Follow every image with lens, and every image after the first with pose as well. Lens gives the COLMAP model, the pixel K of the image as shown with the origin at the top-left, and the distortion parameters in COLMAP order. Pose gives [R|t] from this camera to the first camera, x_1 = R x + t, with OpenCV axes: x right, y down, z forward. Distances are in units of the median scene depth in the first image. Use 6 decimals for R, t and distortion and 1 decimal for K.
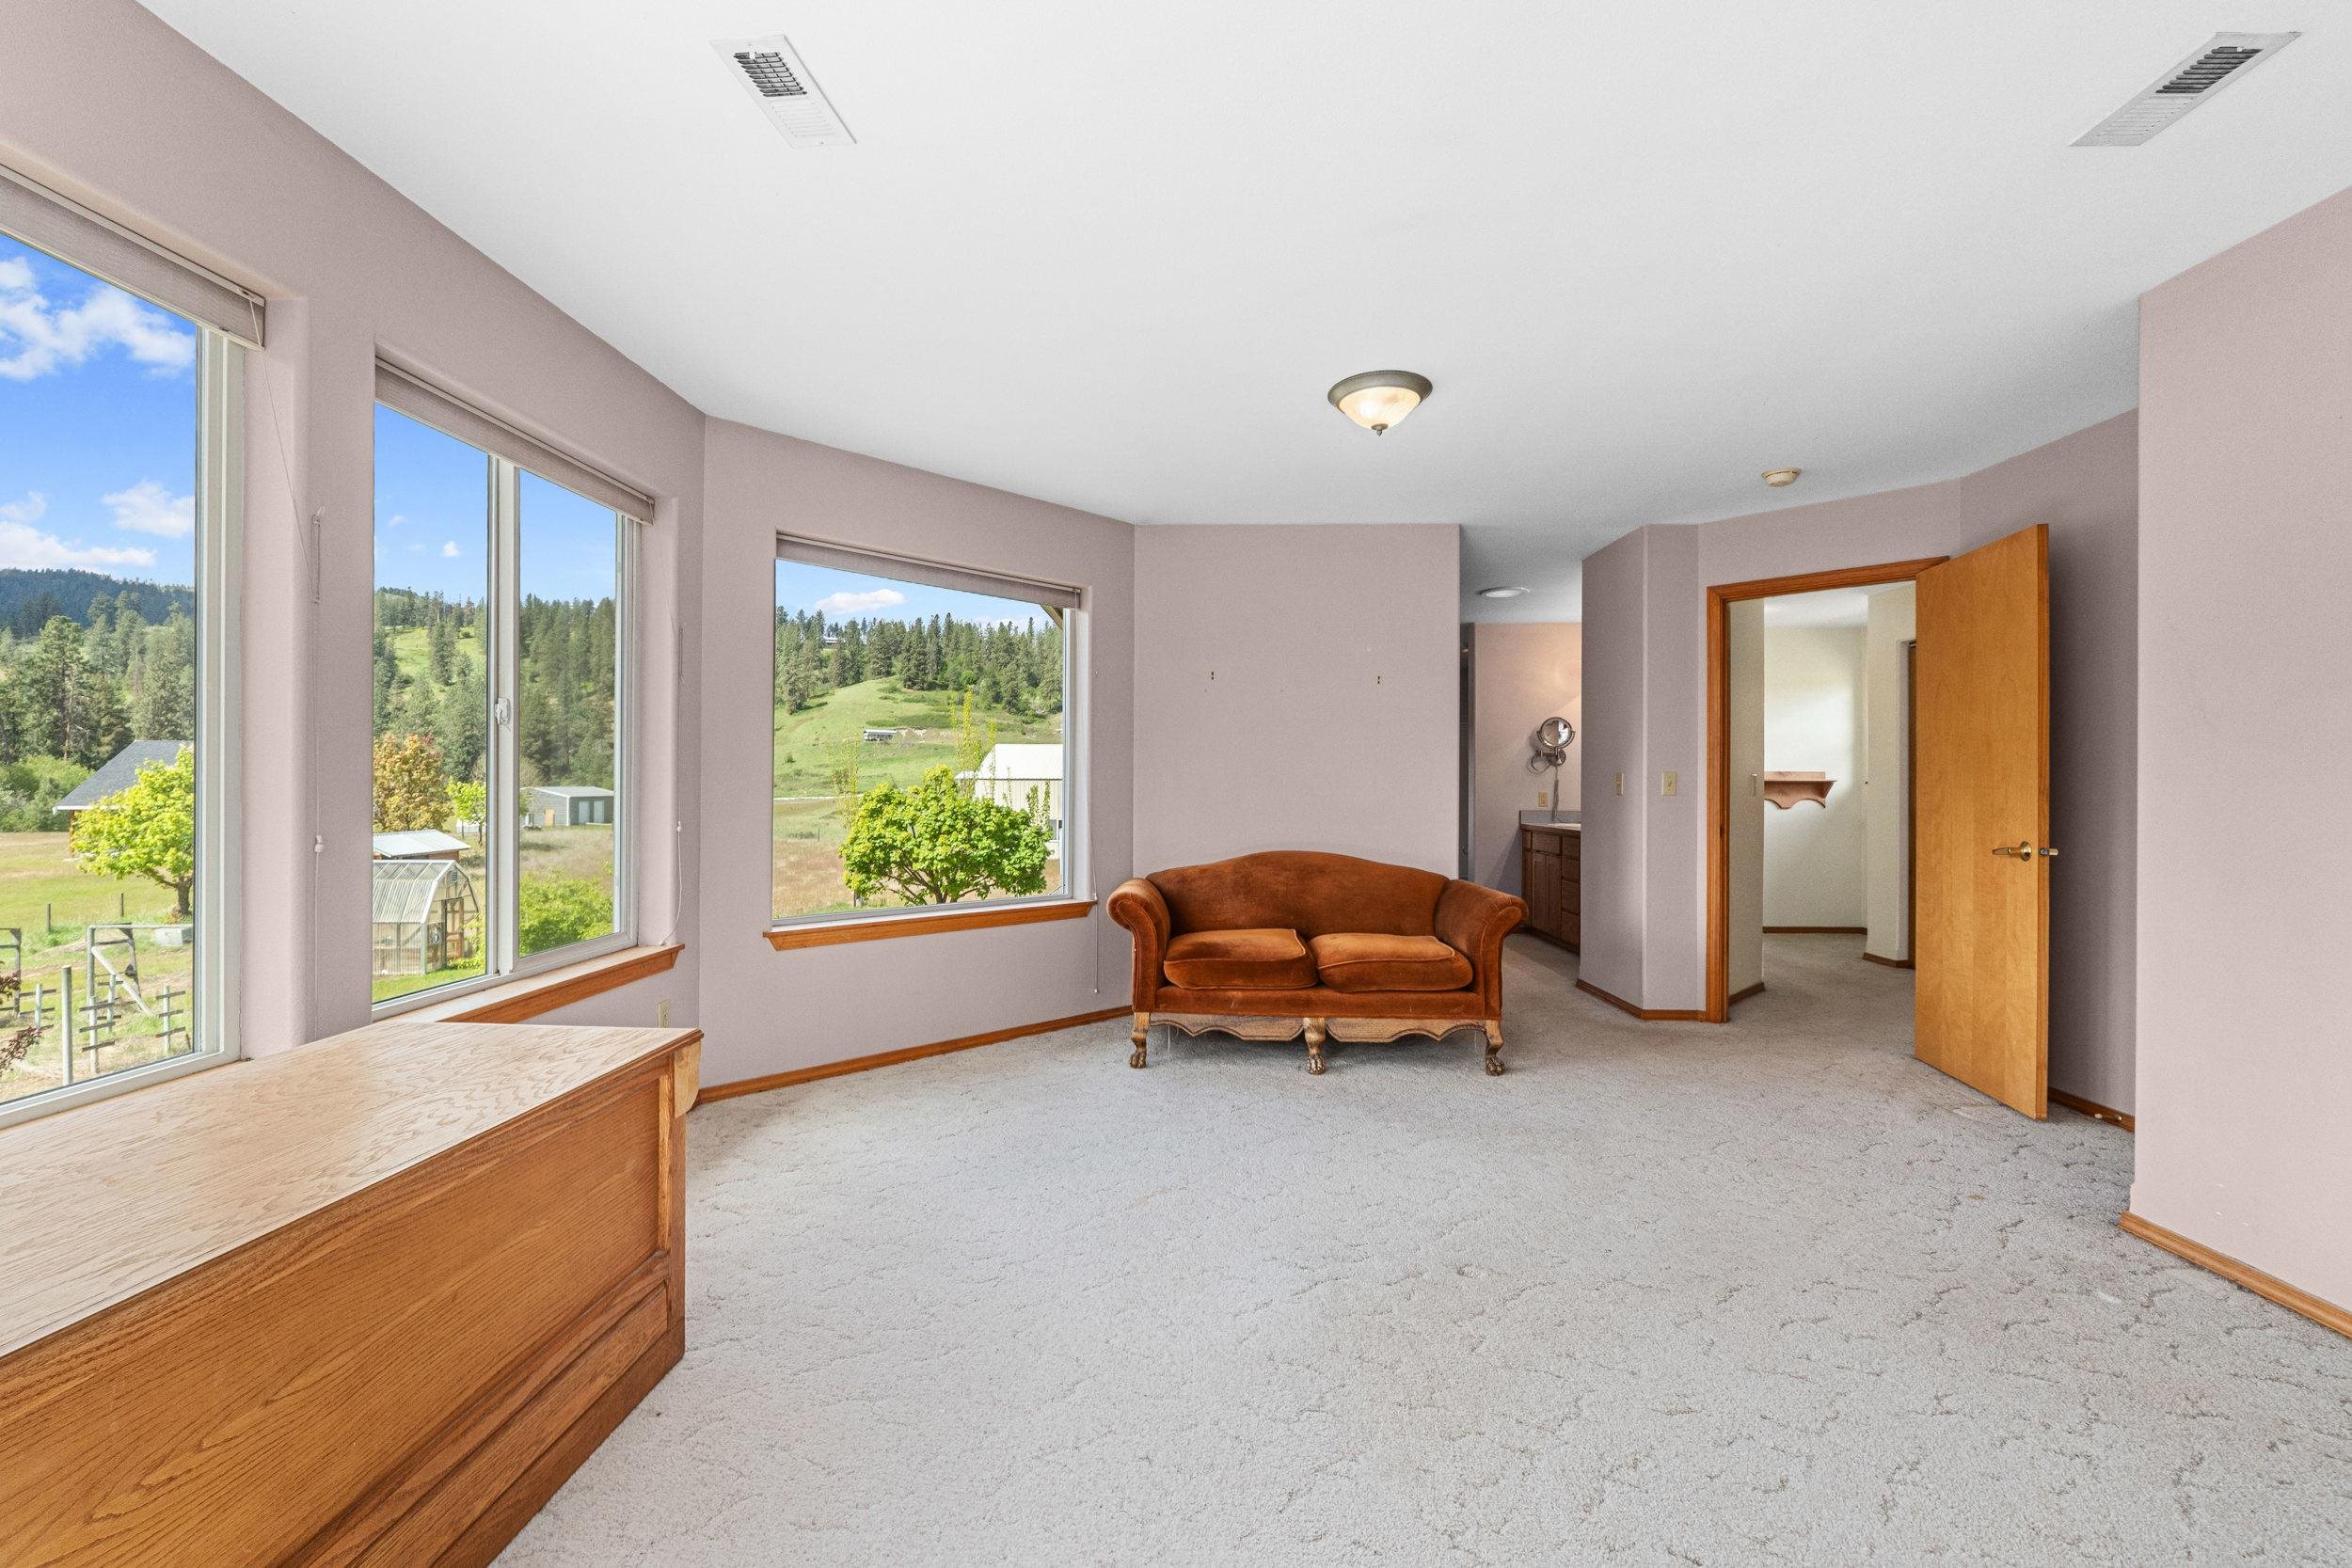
lens RADIAL K [[984.3, 0, 1172.6], [0, 984.3, 783.8], [0, 0, 1]] dist [-0.011002, -0.000075]
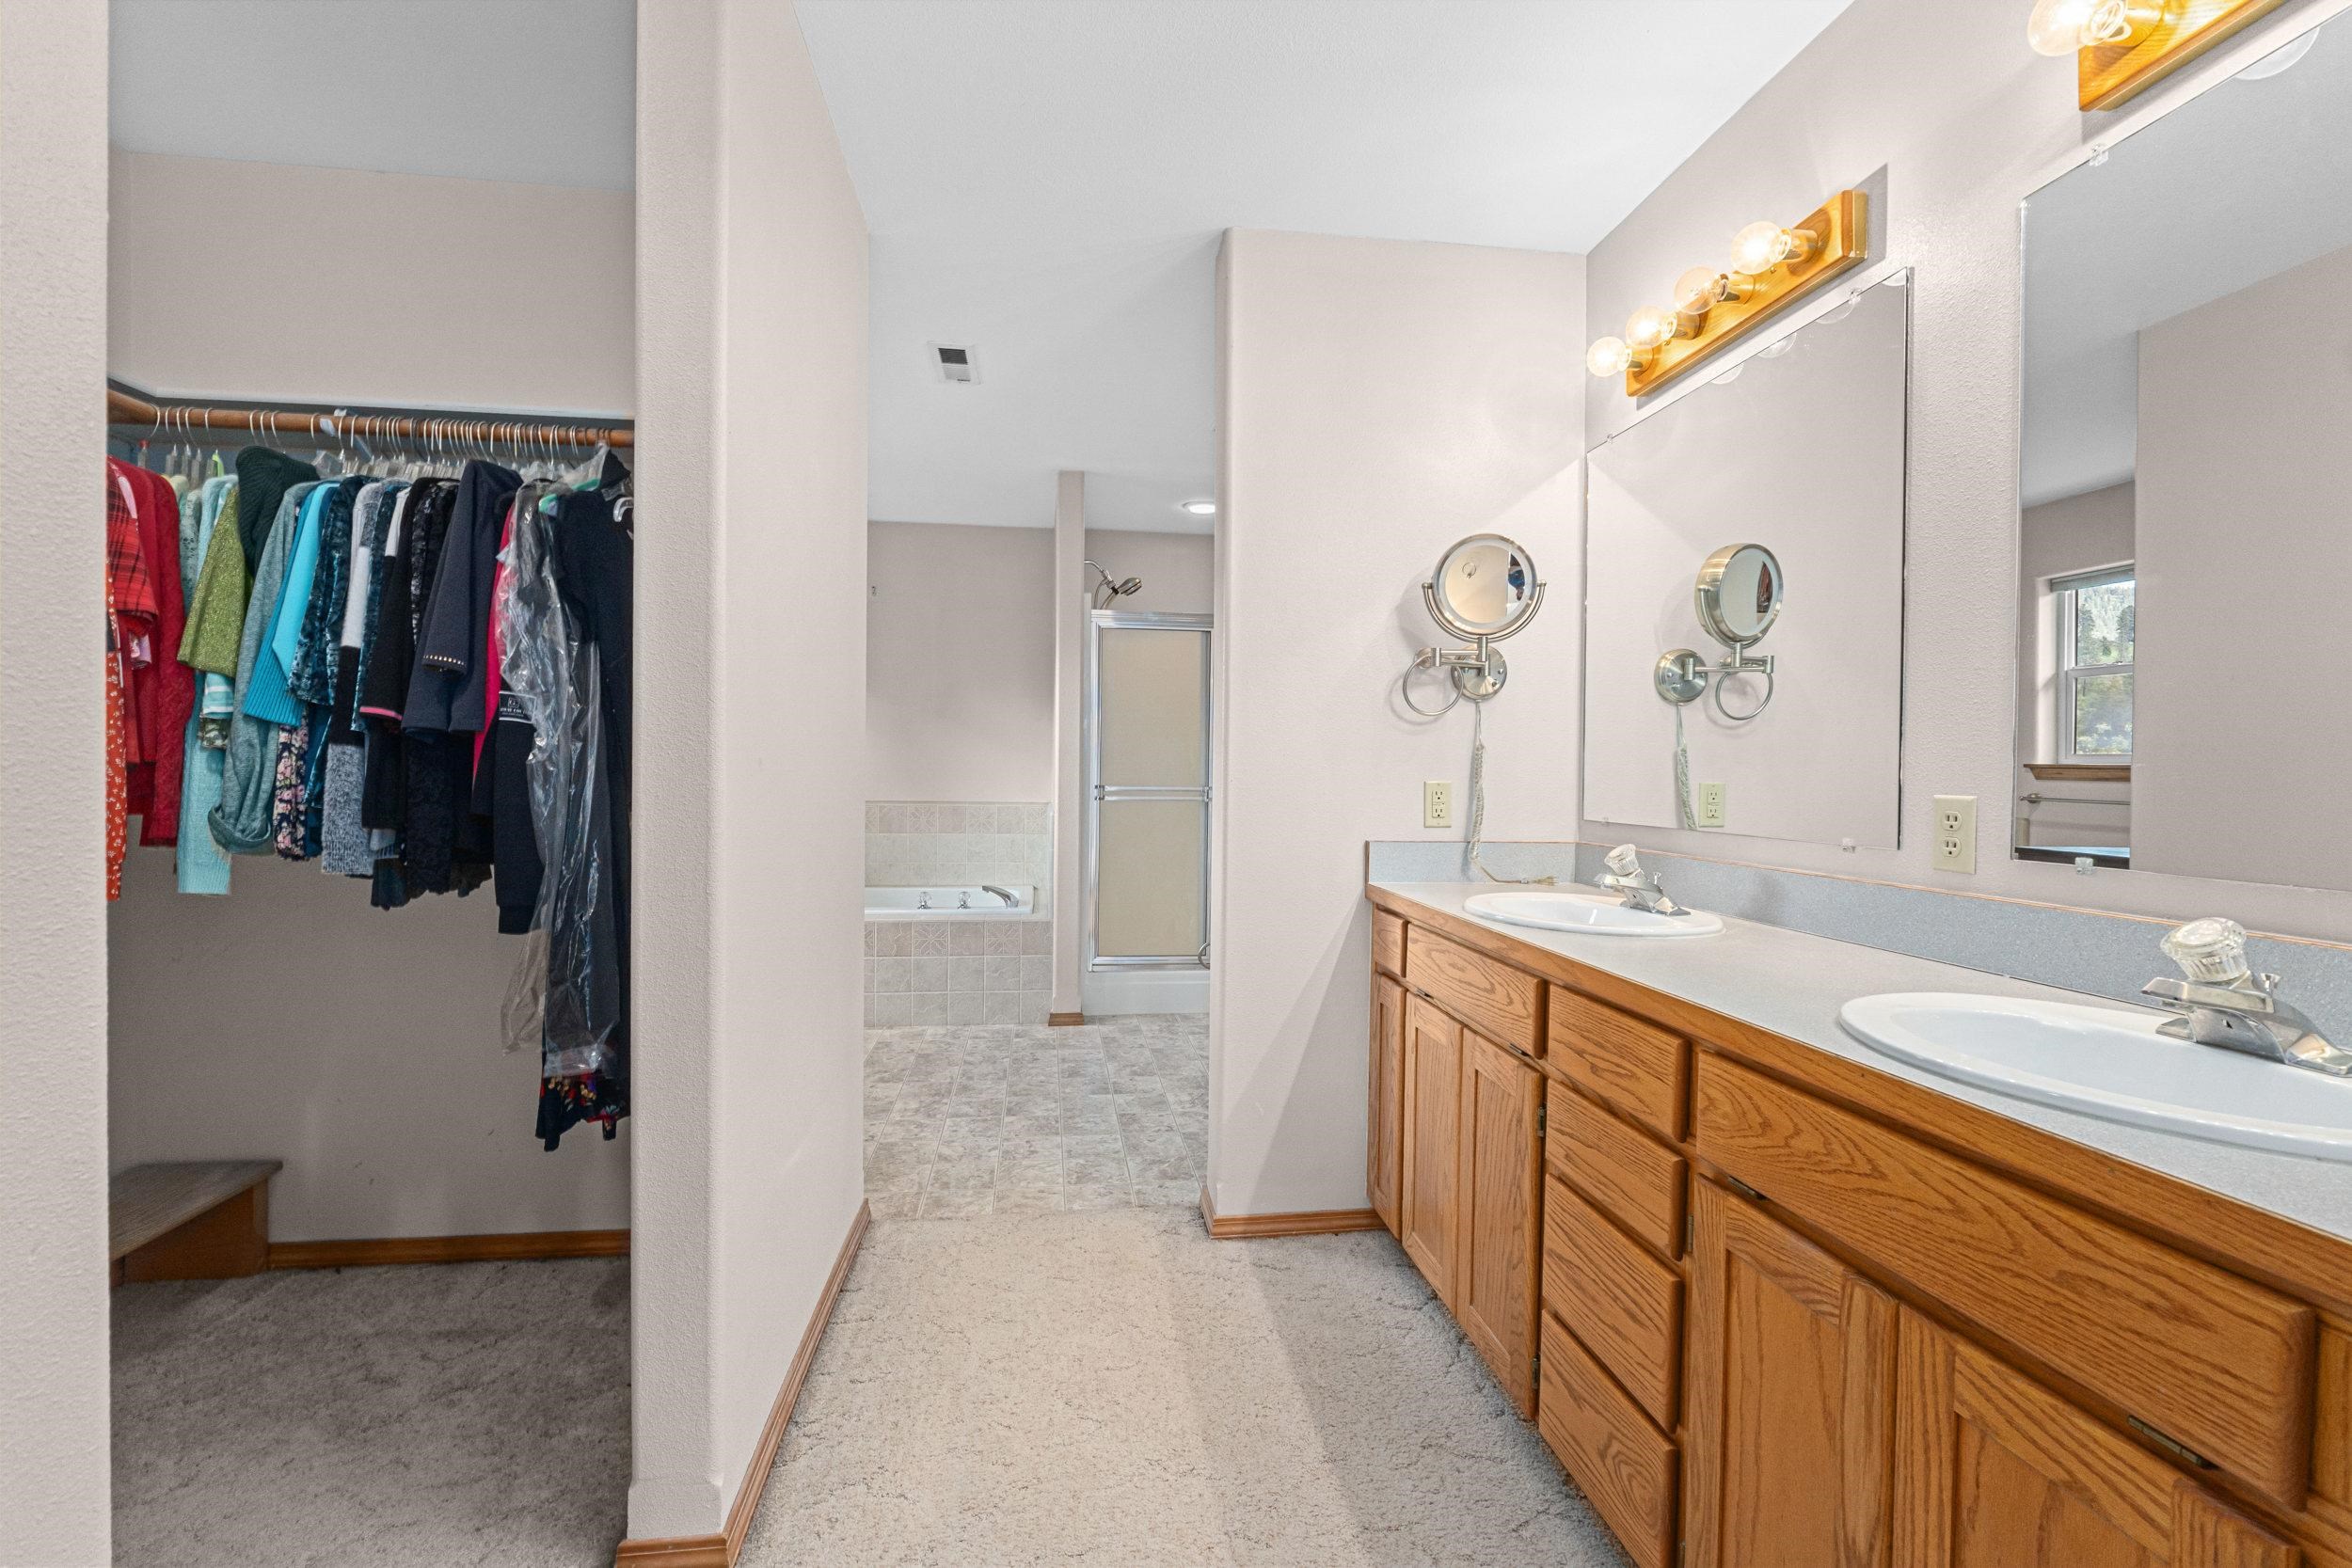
lens RADIAL K [[984.3, 0, 1173.9], [0, 984.3, 770.7], [0, 0, 1]] dist [-0.011002, -0.000075]
pose [[0.989070, 0.007291, 0.147265, 0.247314], [-0.007857, 0.999964, 0.003265, 0.004100], [-0.147236, -0.004386, 0.989092, 0.702472]]
